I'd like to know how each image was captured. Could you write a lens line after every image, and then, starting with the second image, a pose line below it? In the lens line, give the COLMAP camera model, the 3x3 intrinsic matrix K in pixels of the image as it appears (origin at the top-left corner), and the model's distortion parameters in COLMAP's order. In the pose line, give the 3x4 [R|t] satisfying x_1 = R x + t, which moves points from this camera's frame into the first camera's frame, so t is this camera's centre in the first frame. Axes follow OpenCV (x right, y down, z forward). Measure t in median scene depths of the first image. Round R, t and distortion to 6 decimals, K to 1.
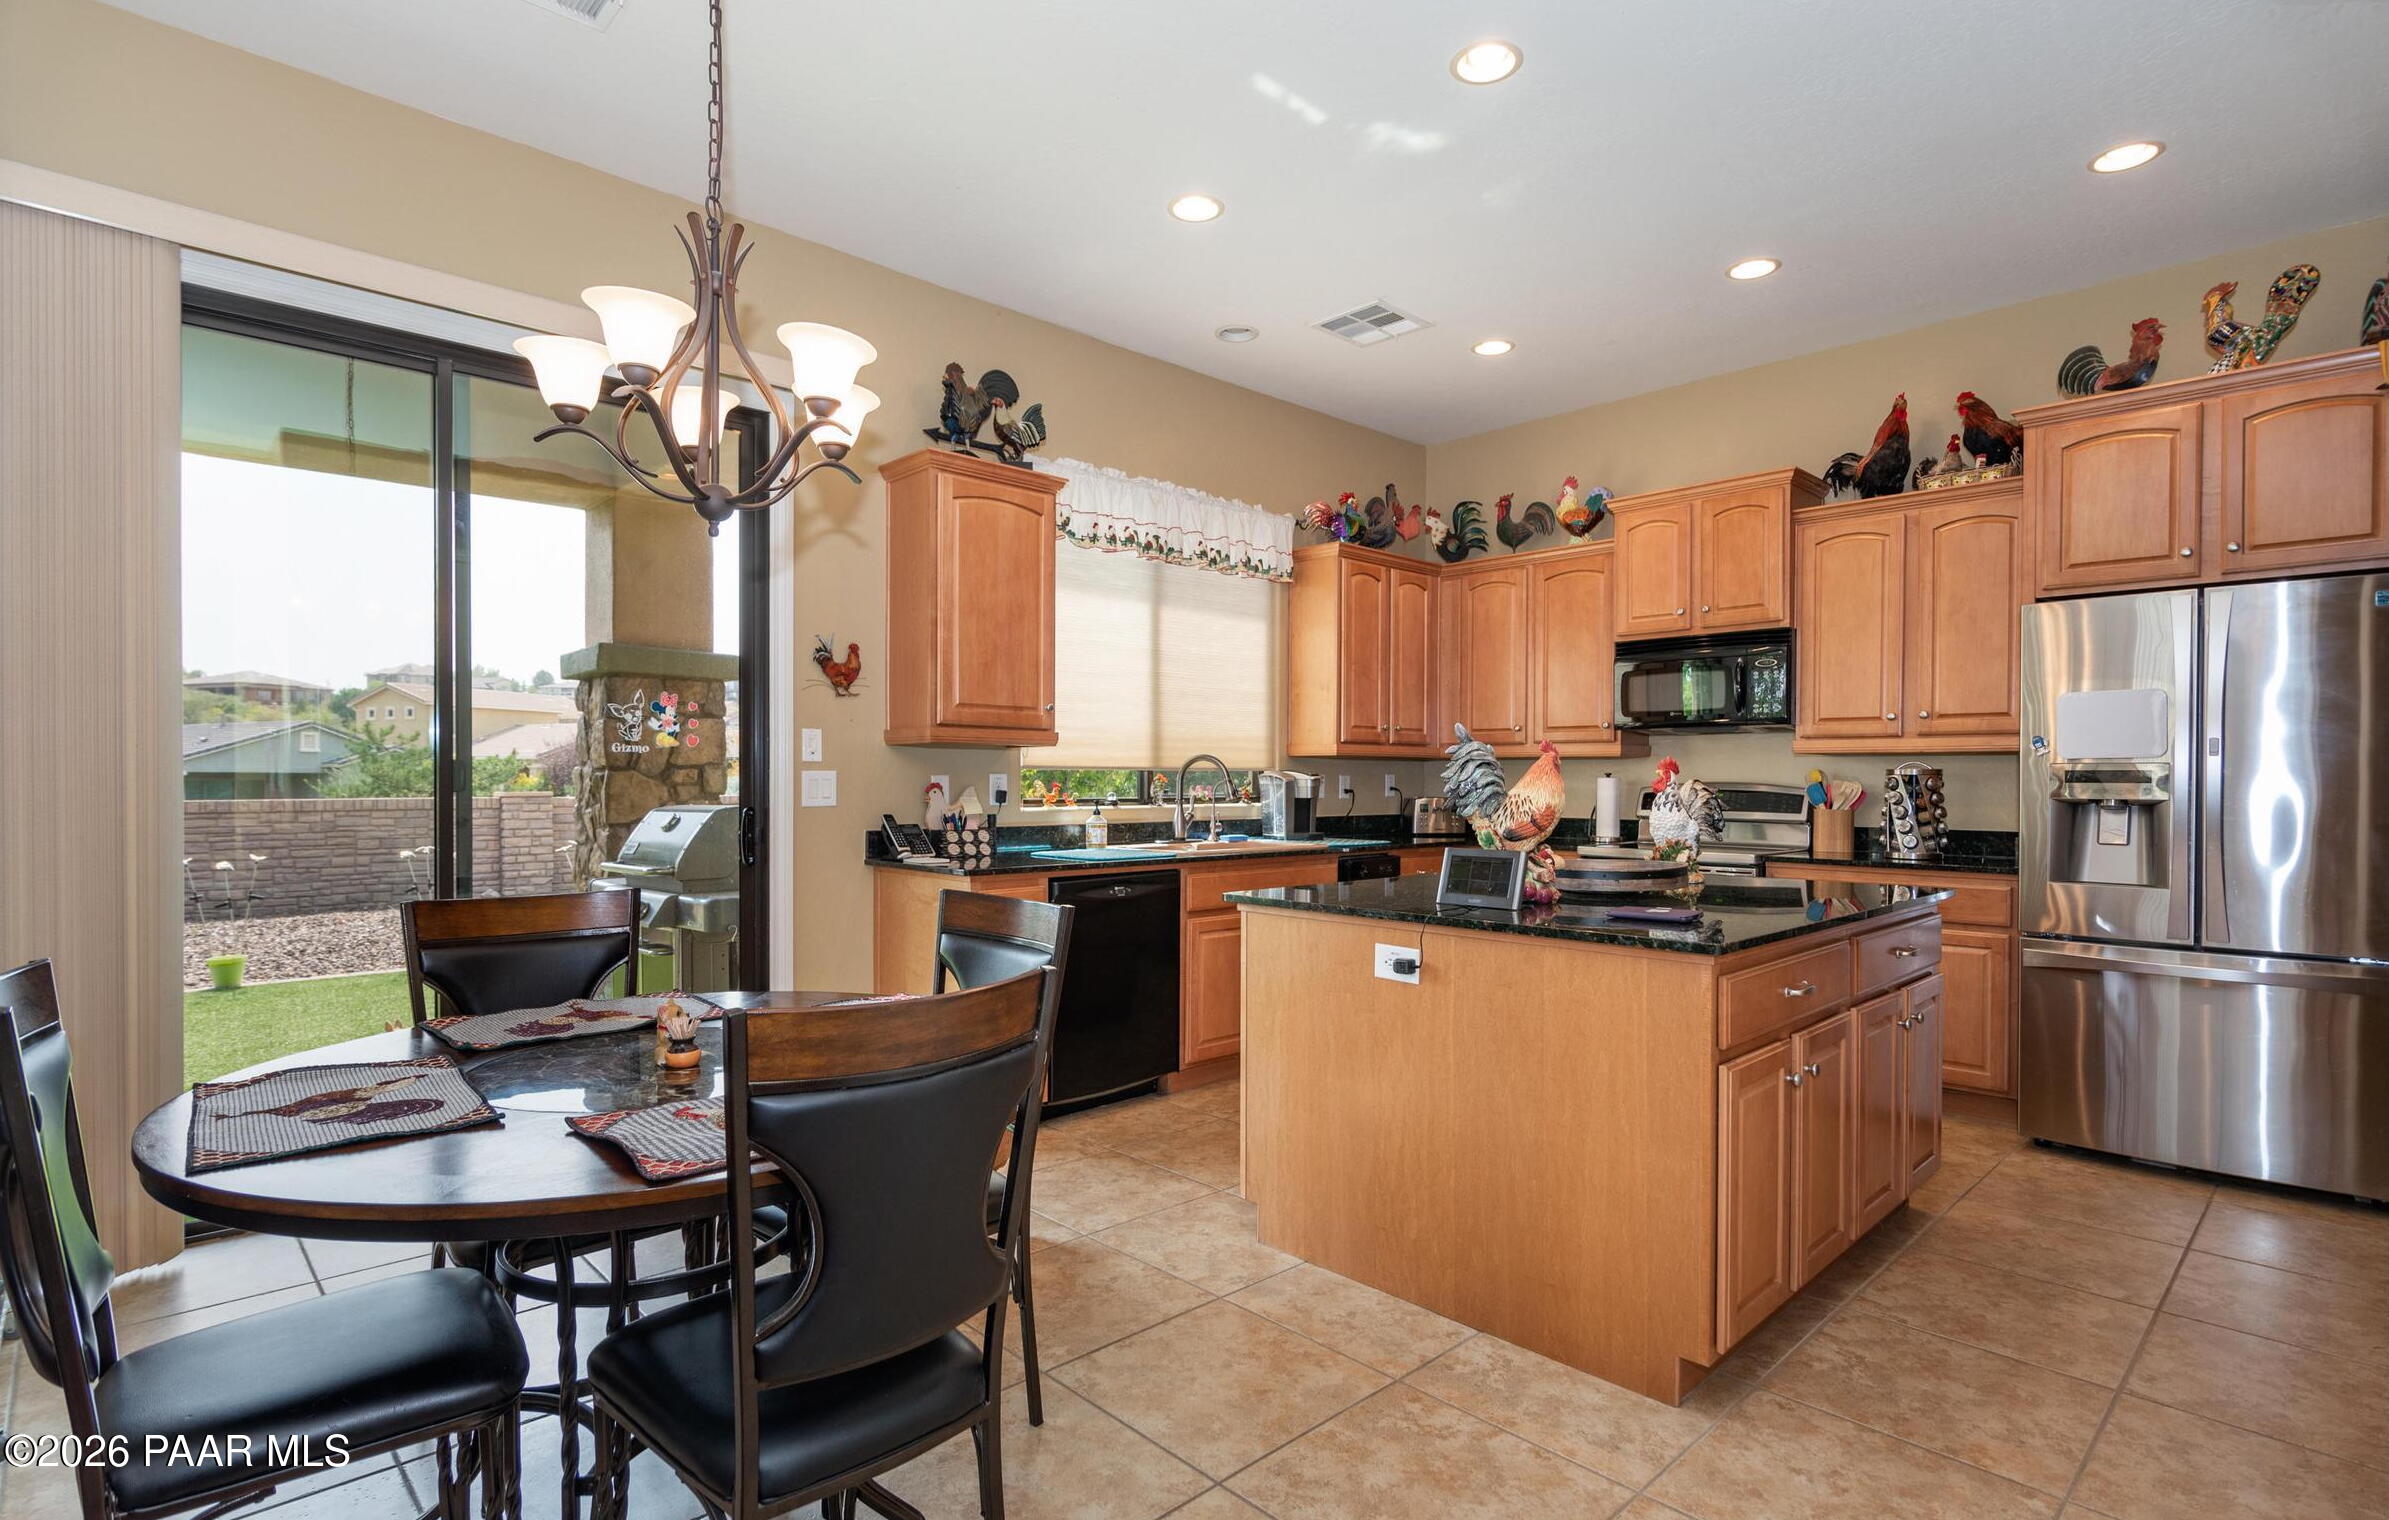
lens RADIAL K [[1166.3, 0, 1202.3], [0, 1166.3, 789.4], [0, 0, 1]] dist [-0.002124, -0.001476]
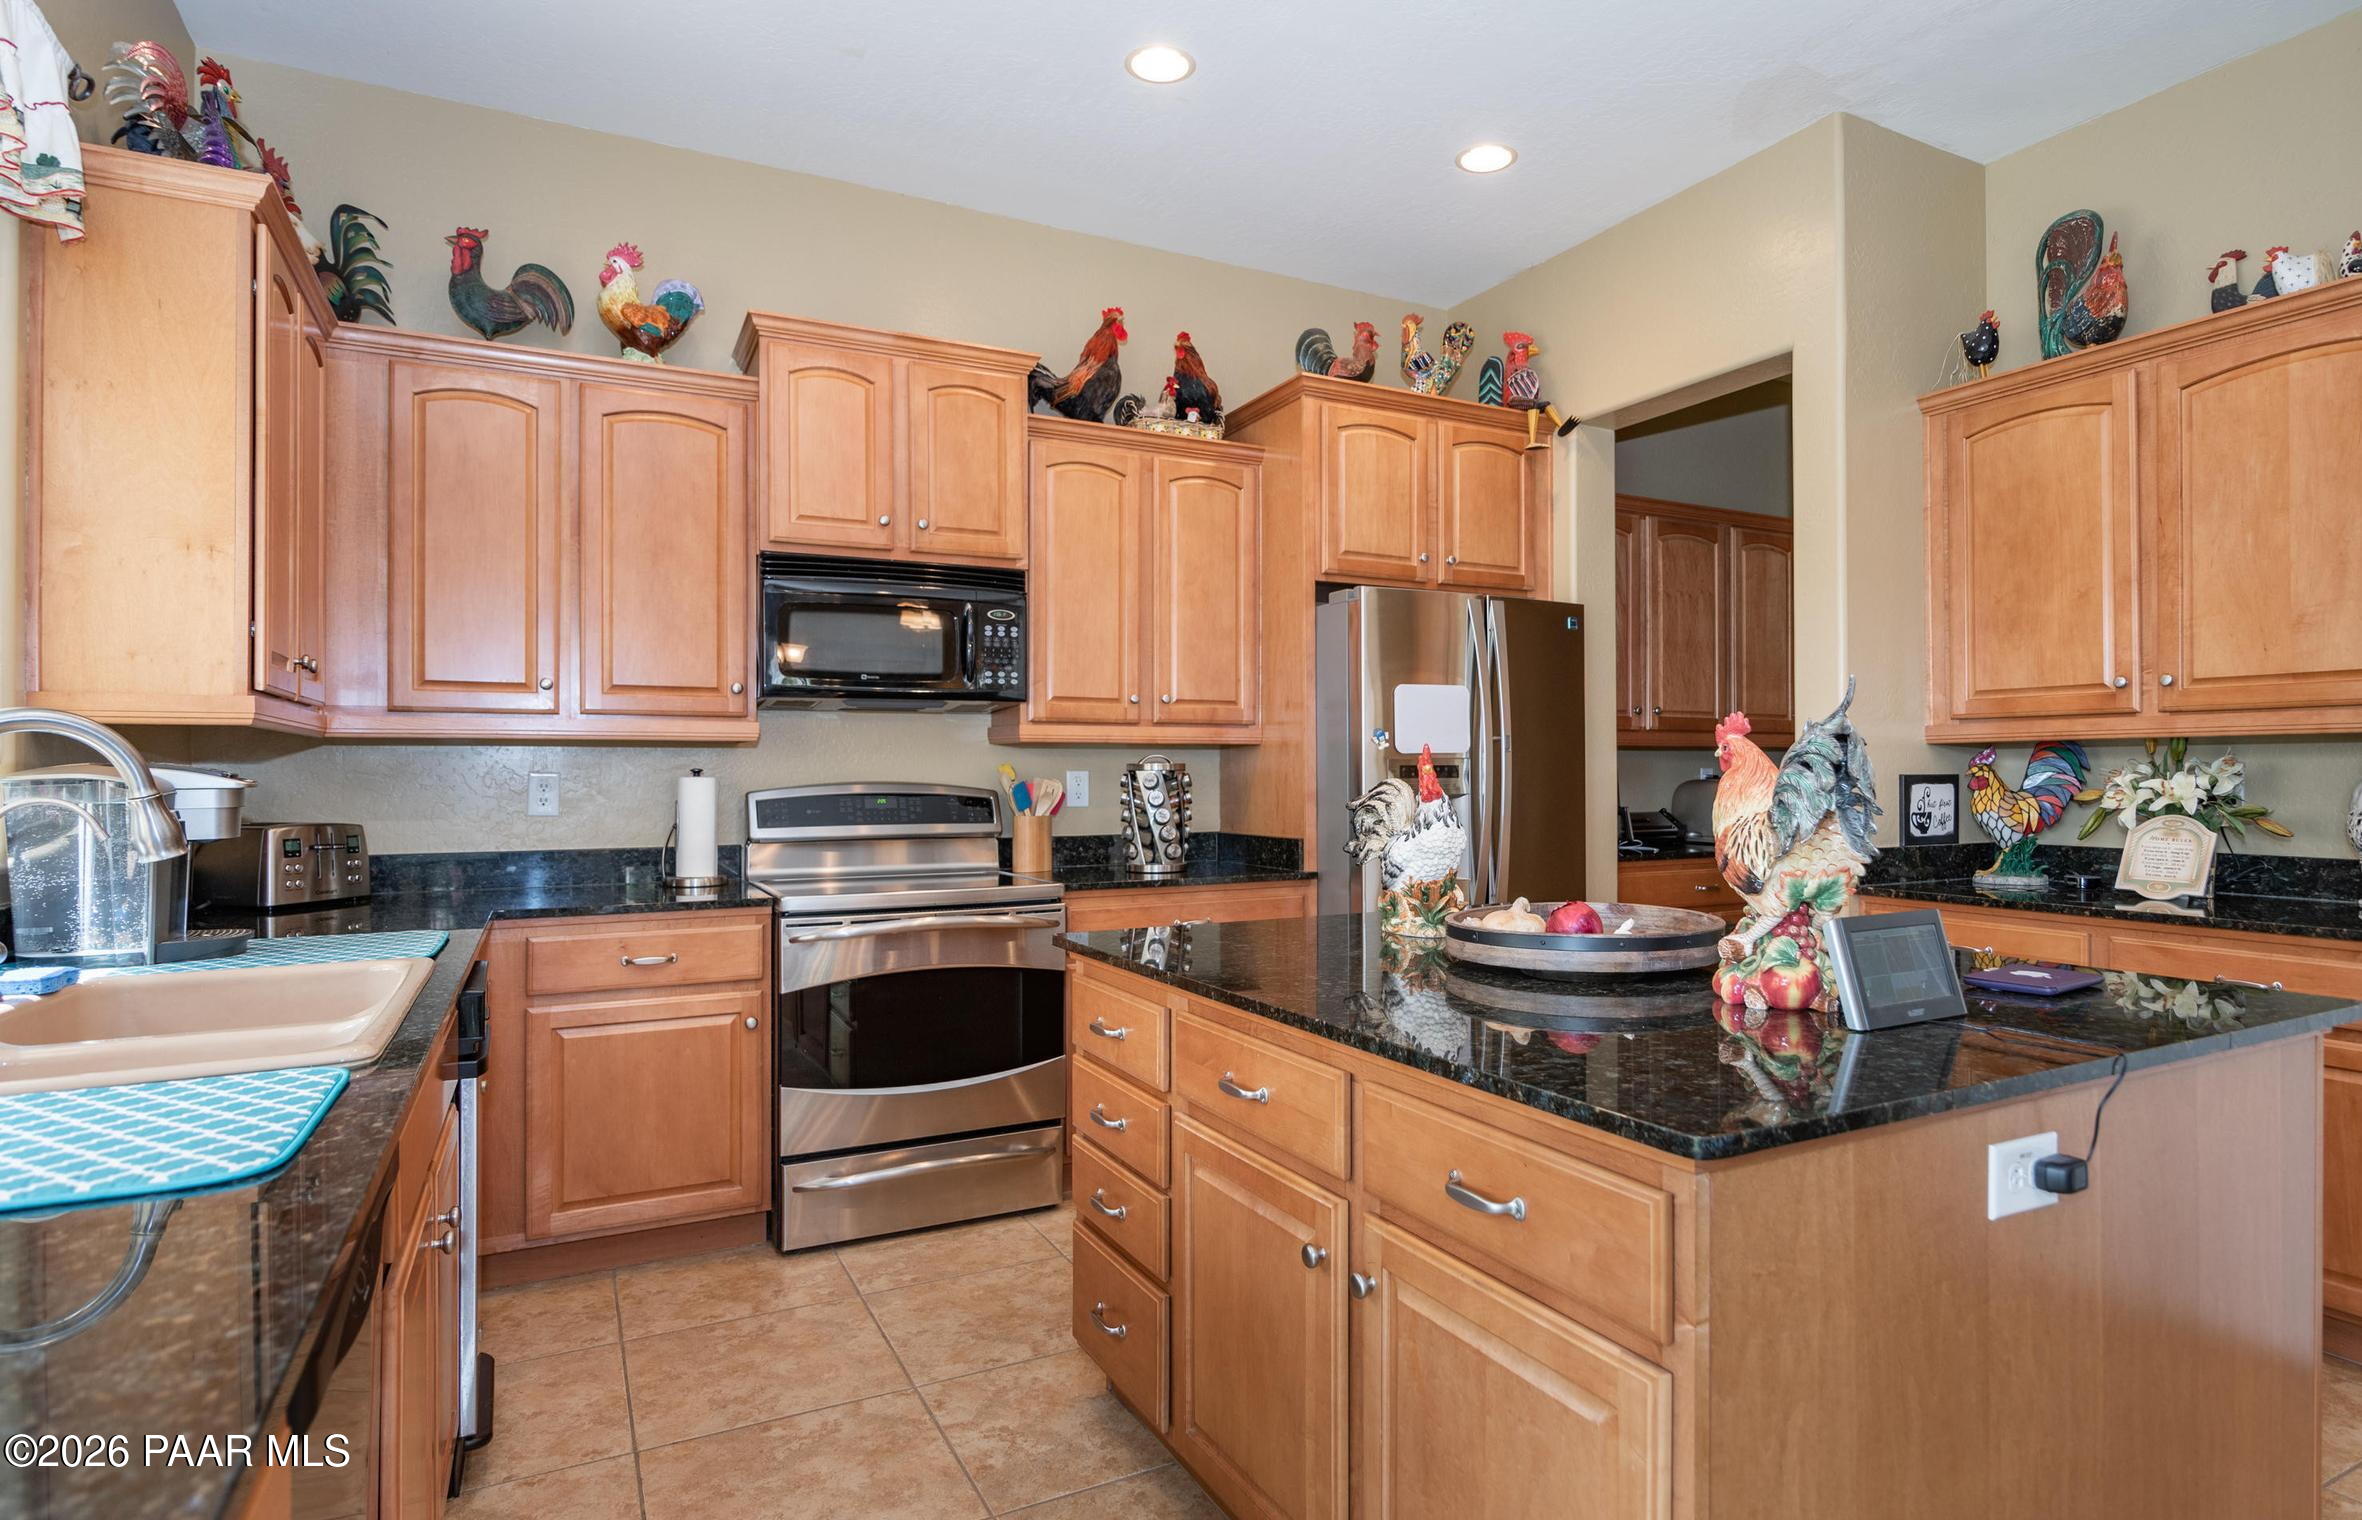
lens RADIAL K [[1269.9, 0, 1229.9], [0, 1269.9, 756.3], [0, 0, 1]] dist [0.004629, 0.000286]
pose [[0.269834, 0.009556, 0.962859, -0.247105], [0.016207, 0.999764, -0.014464, -0.008724], [-0.962770, 0.019508, 0.269616, 0.703491]]
